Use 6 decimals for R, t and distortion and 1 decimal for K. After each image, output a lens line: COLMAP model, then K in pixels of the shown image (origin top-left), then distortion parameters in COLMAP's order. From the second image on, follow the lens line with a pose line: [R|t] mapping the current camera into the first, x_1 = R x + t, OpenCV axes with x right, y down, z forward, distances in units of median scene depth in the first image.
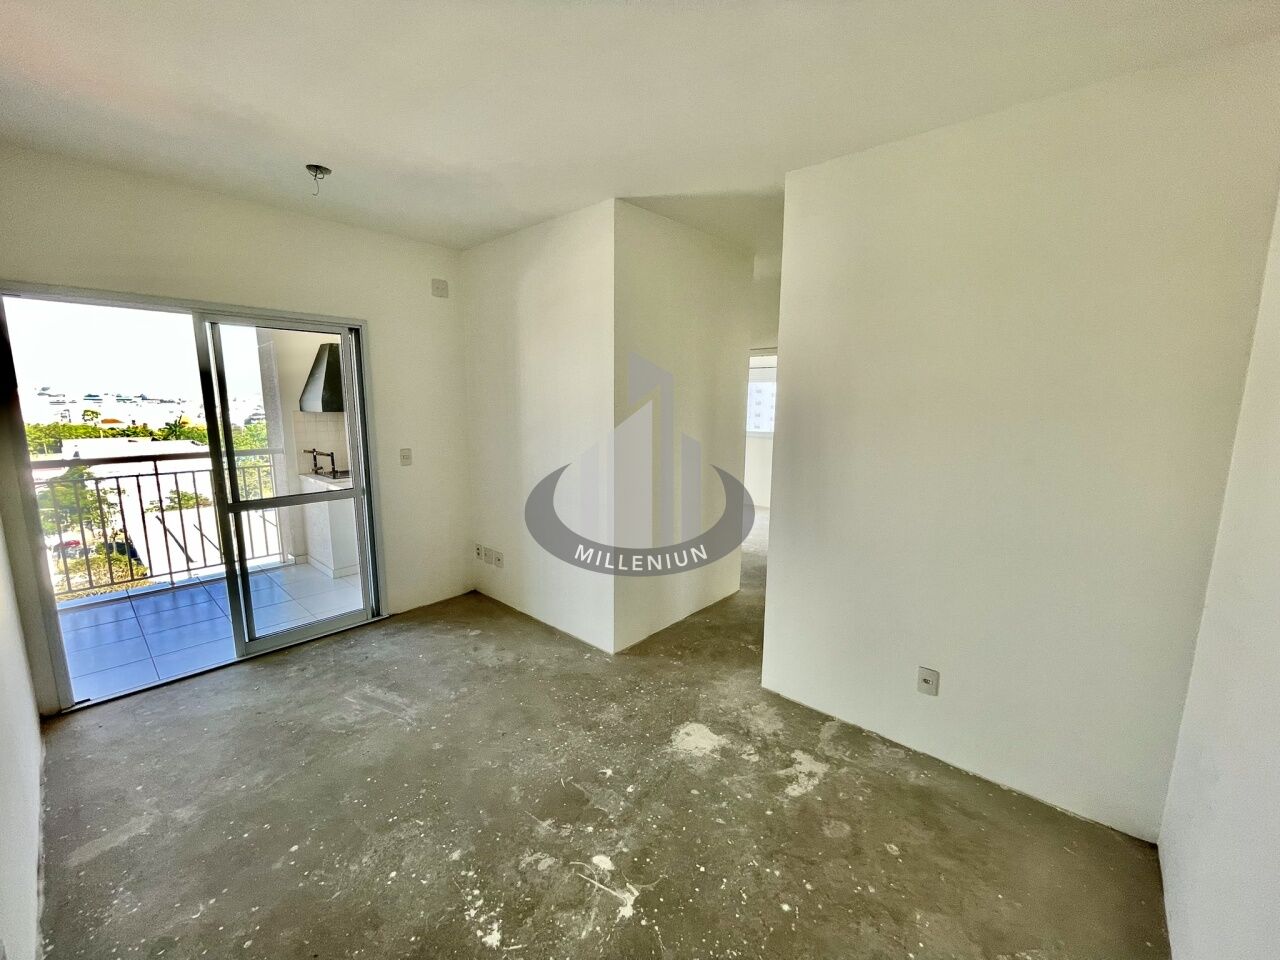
lens RADIAL K [[516.3, 0, 636.9], [0, 516.3, 482.7], [0, 0, 1]] dist [-0.000077, 0.000794]
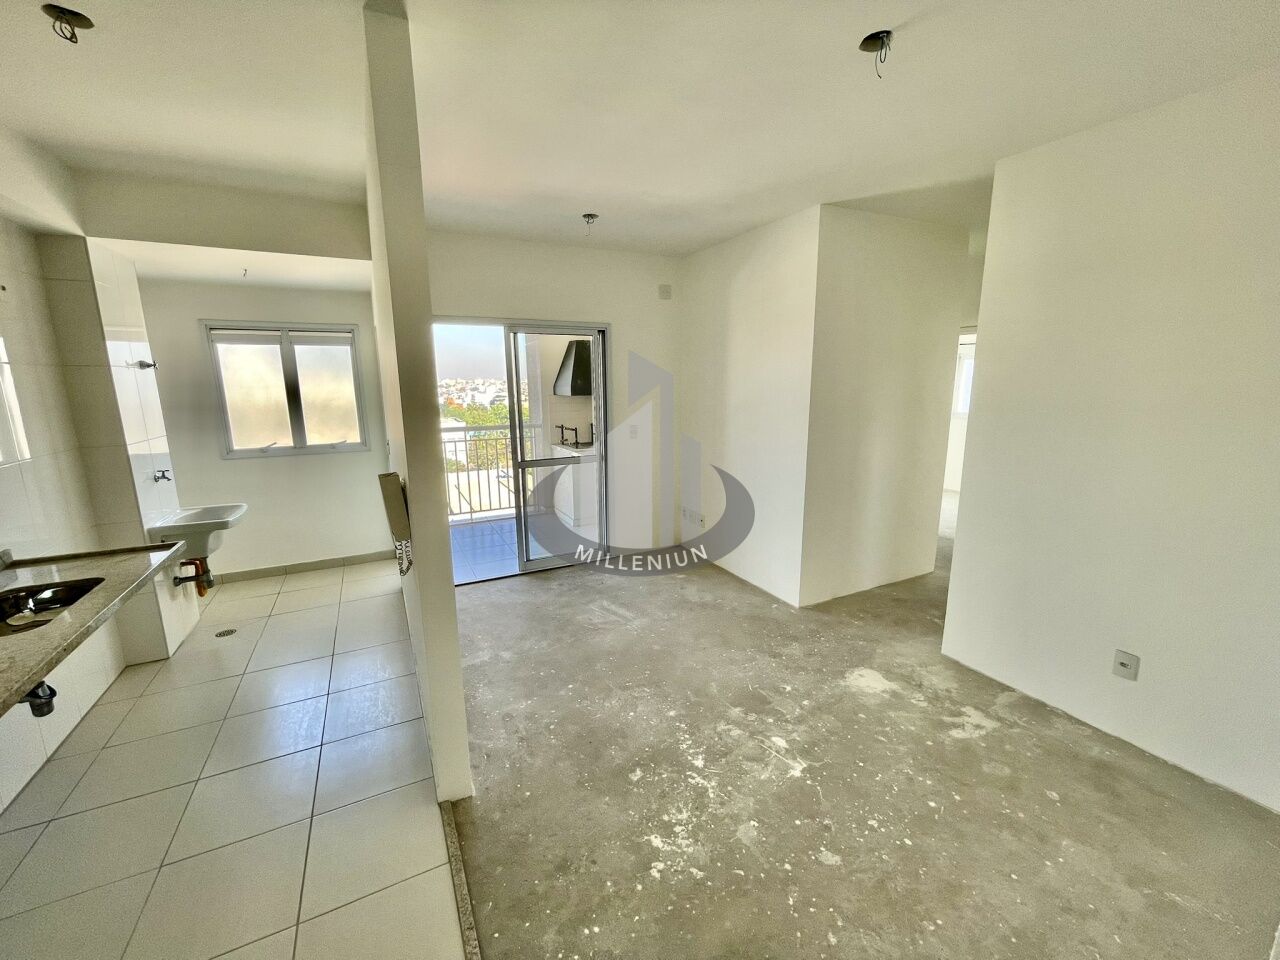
lens RADIAL K [[516.3, 0, 636.9], [0, 516.3, 482.7], [0, 0, 1]] dist [-0.000077, 0.000794]
pose [[0.931349, 0.054790, -0.359982, 0.024092], [-0.041357, 0.998134, 0.044918, 0.026027], [0.361771, -0.026947, 0.931877, -0.246856]]
